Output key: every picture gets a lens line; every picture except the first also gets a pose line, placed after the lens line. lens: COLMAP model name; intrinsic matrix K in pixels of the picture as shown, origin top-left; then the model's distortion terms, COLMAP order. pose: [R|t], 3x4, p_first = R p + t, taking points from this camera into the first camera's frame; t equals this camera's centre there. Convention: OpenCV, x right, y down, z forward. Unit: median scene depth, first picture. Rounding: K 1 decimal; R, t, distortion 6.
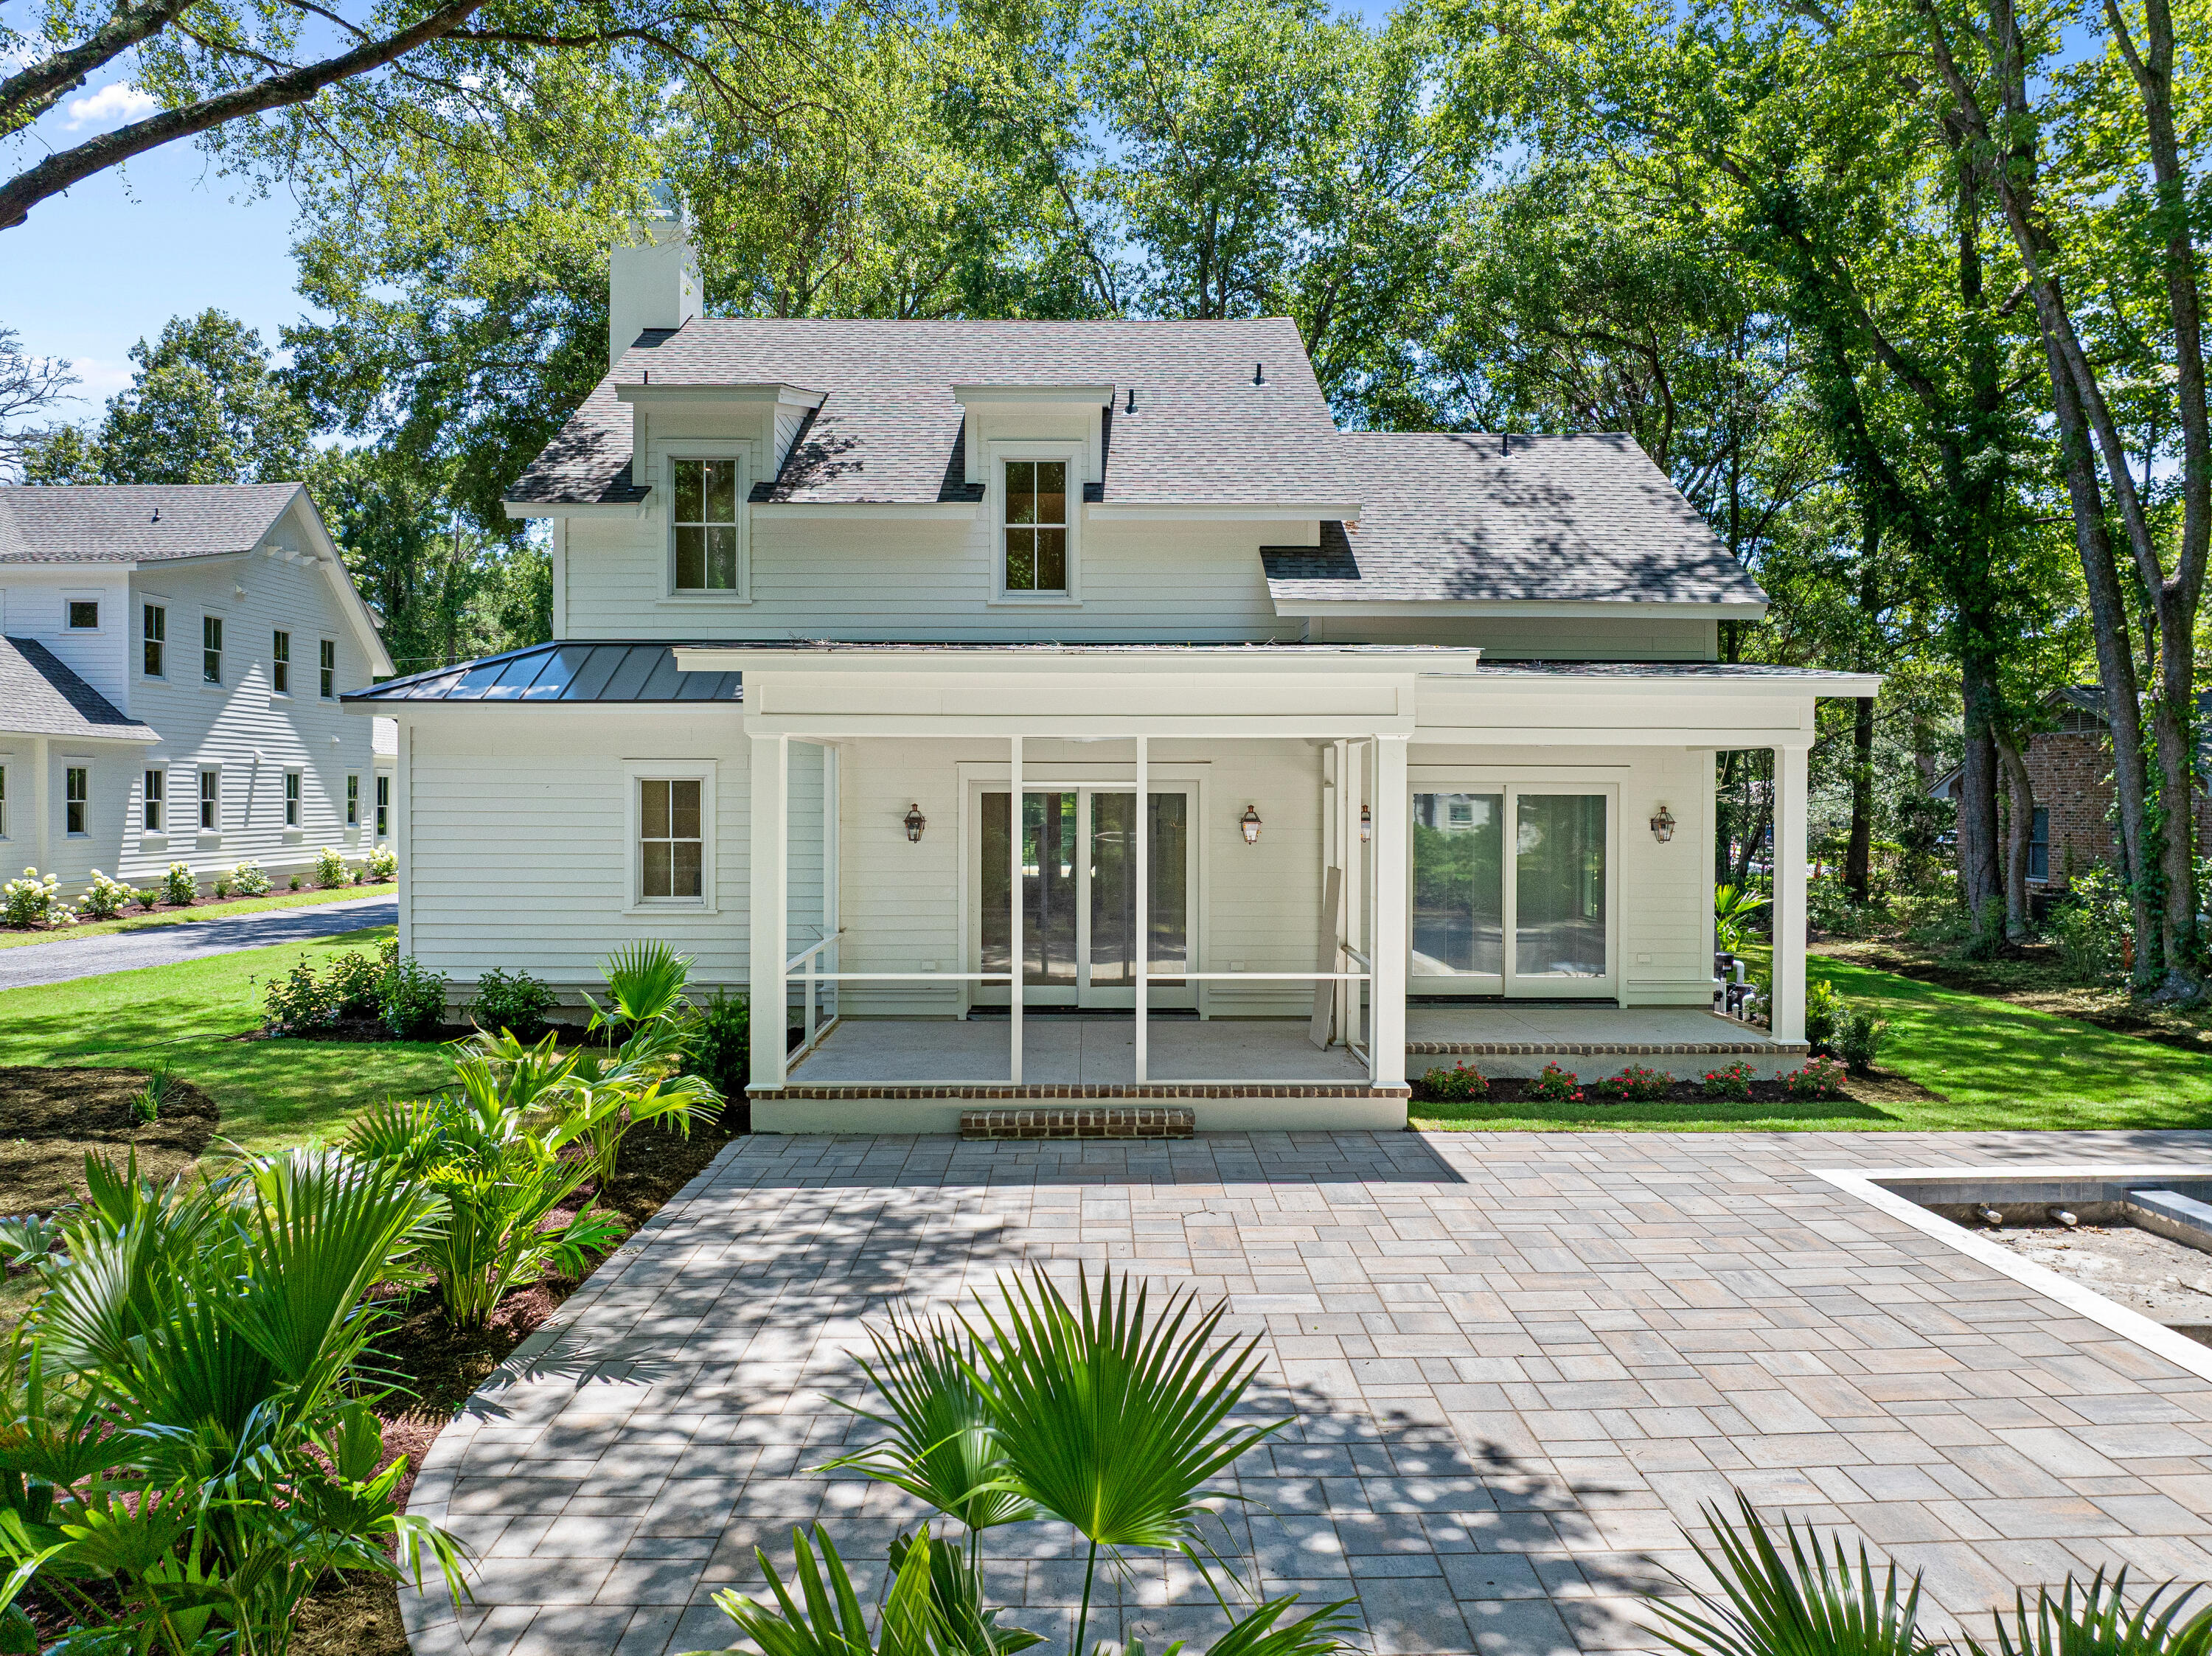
lens RADIAL K [[1502.4, 0, 1106.0], [0, 1502.4, 828.0], [0, 0, 1]] dist [-0.032043, 0.000521]
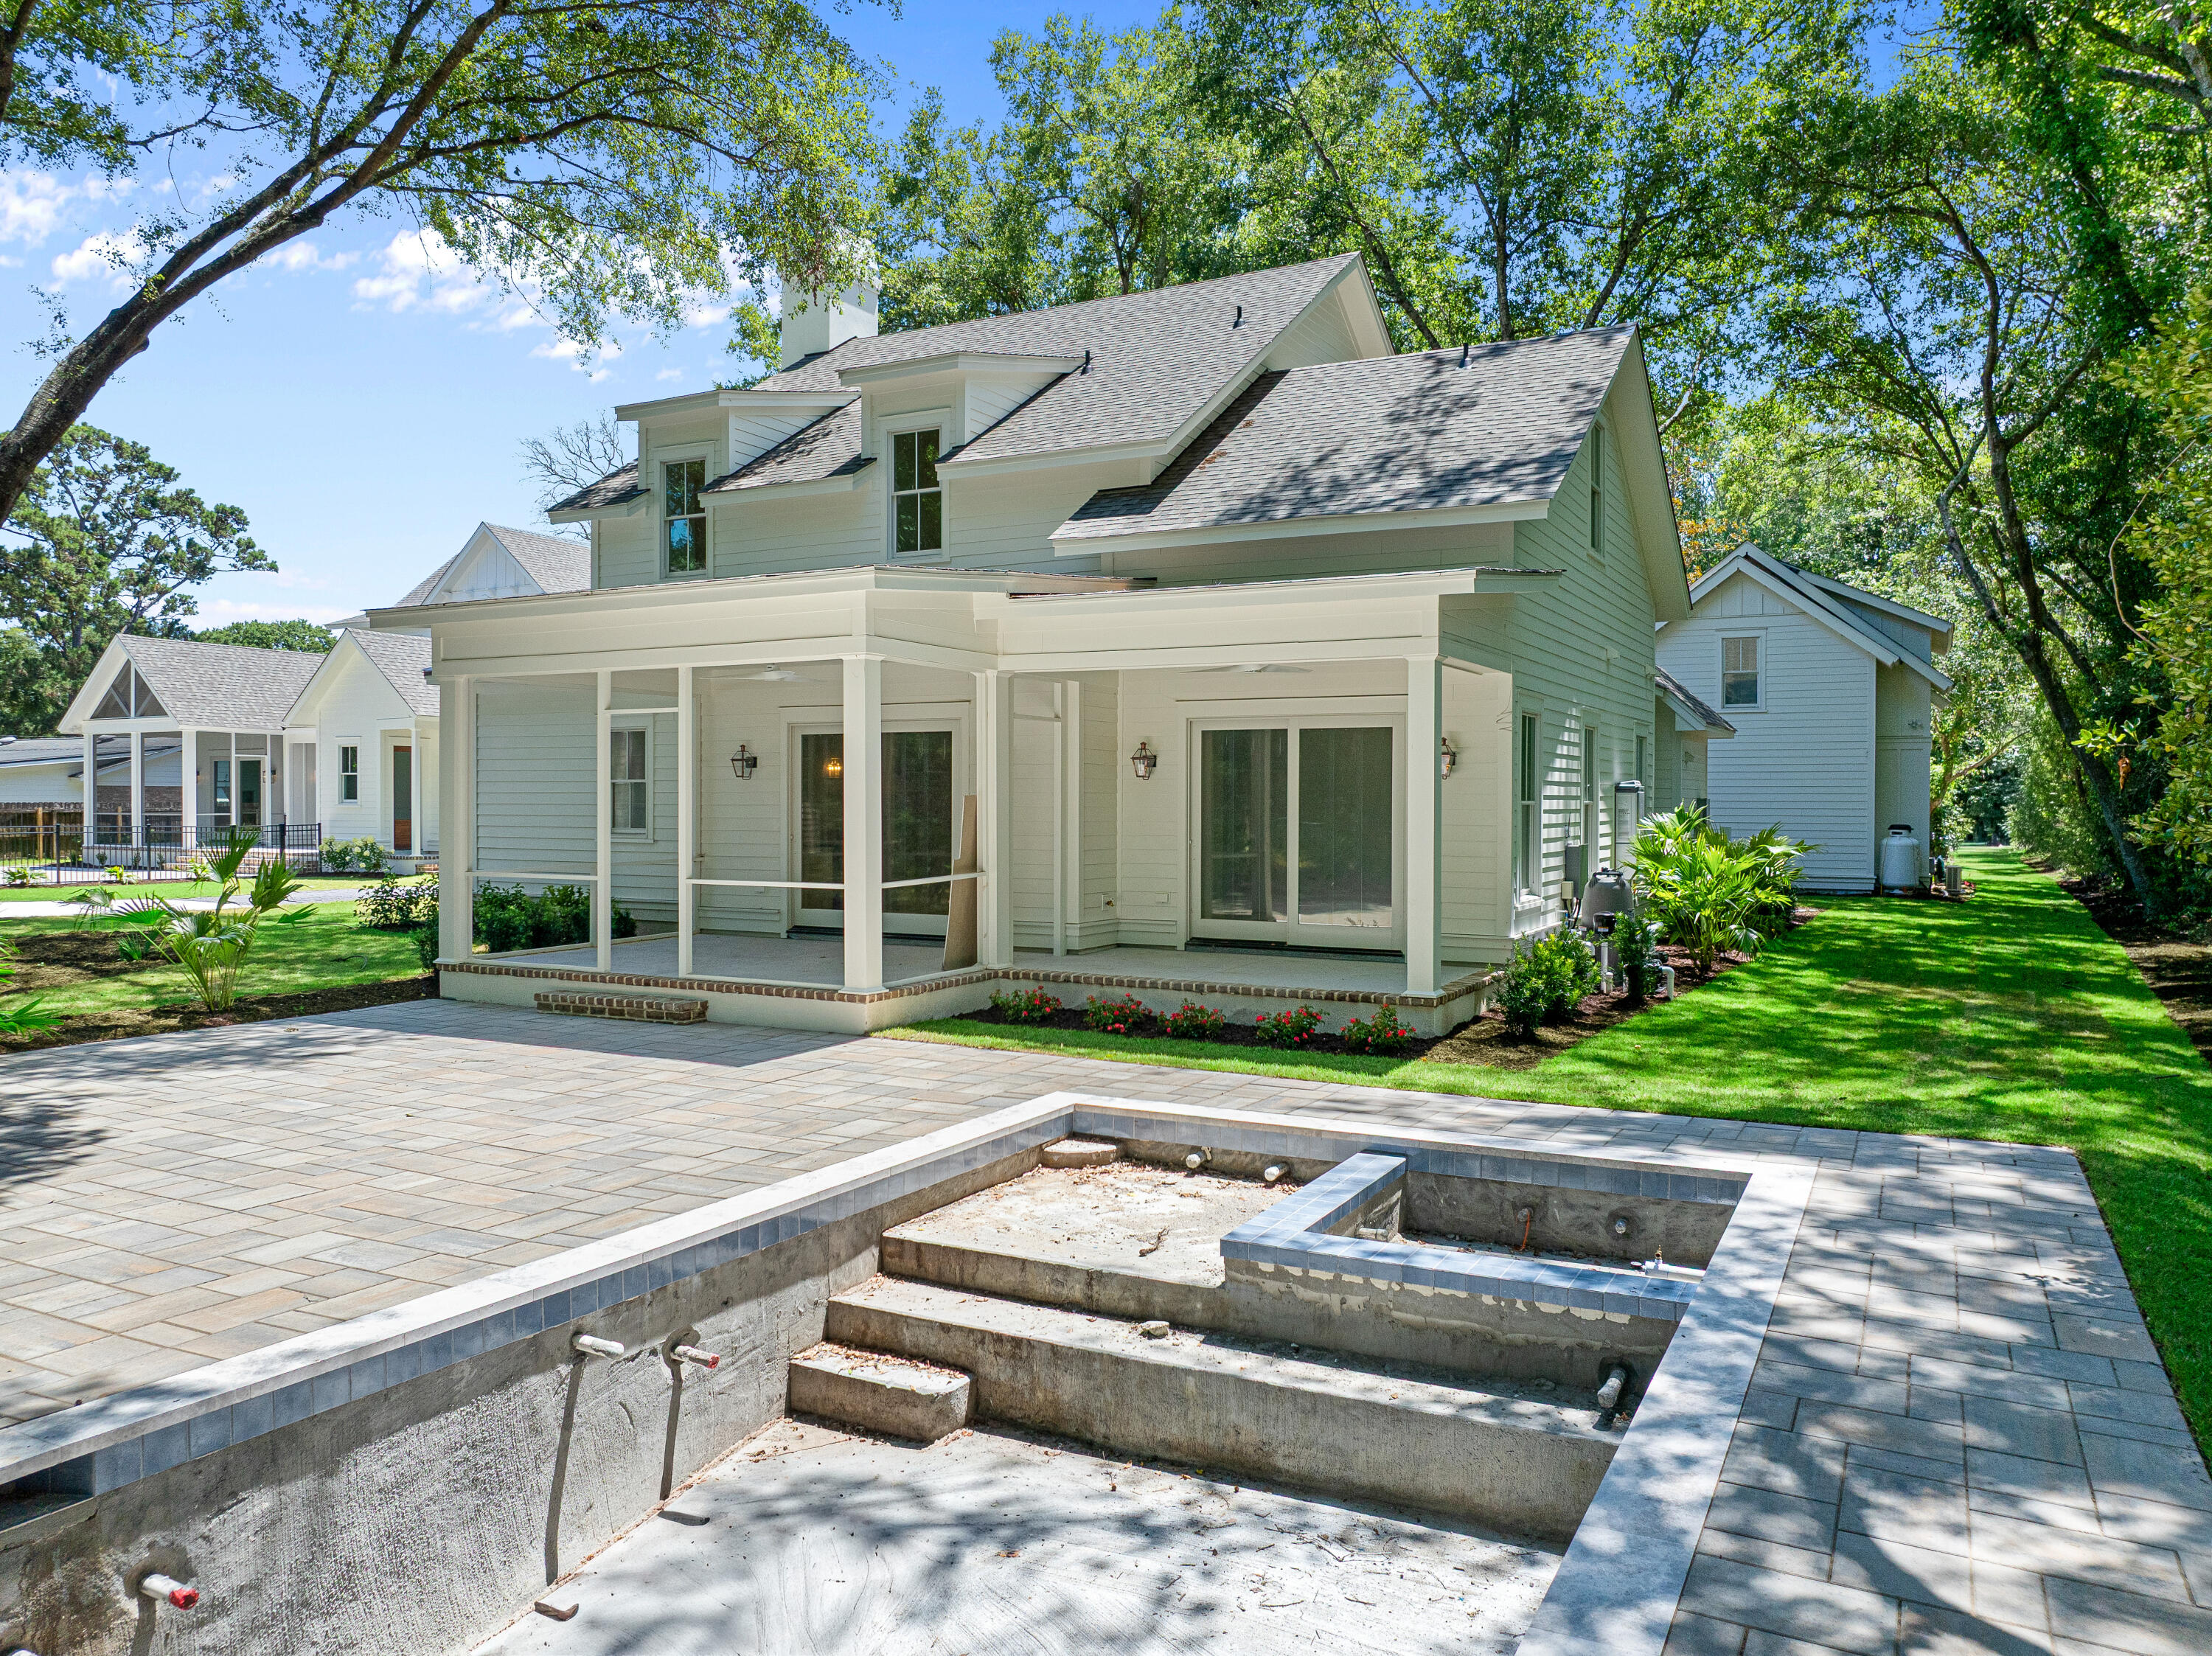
lens RADIAL K [[1531.2, 0, 1145.2], [0, 1531.2, 816.9], [0, 0, 1]] dist [0.003206, -0.023756]
pose [[0.879099, 0.004984, -0.476613, 0.666631], [-0.007630, 0.999964, -0.003616, 0.038882], [0.476578, 0.006816, 0.879106, 0.114919]]
